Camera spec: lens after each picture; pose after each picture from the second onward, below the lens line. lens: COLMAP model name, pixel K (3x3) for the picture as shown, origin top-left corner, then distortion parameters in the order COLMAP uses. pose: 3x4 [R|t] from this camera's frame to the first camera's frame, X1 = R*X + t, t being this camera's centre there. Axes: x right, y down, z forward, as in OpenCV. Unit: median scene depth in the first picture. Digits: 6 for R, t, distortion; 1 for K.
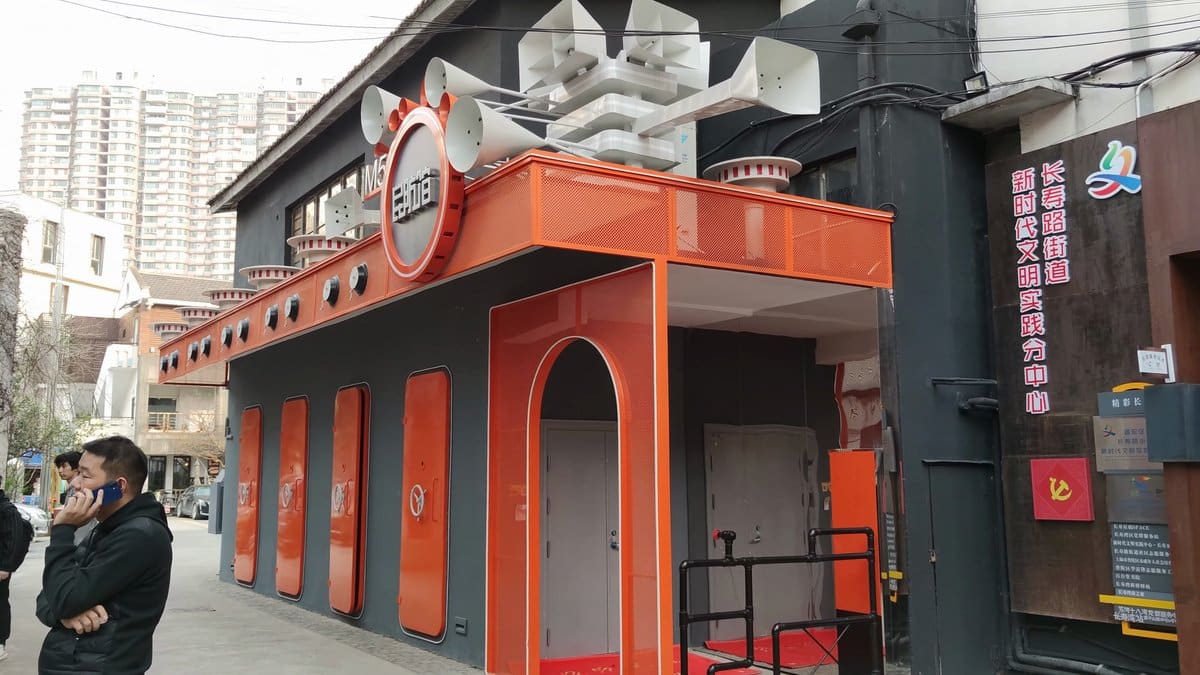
lens RADIAL K [[1052.8, 0, 599.9], [0, 1052.8, 335.7], [0, 0, 1]] dist [0.002806, 0.000594]
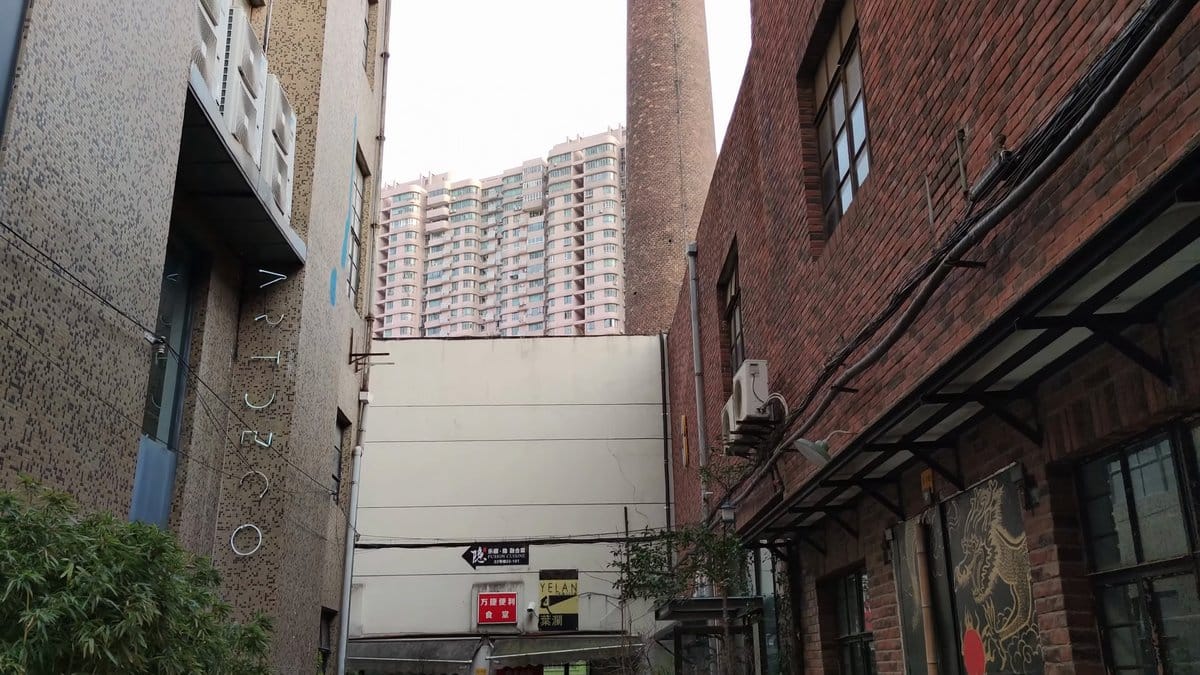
lens RADIAL K [[1052.8, 0, 600.0], [0, 1052.8, 337.1], [0, 0, 1]] dist [0.002806, 0.000594]
pose [[0.858913, -0.161491, -0.485994, 0.065579], [0.070284, 0.977172, -0.200489, 0.050717], [0.507276, 0.138044, 0.850655, 0.385247]]
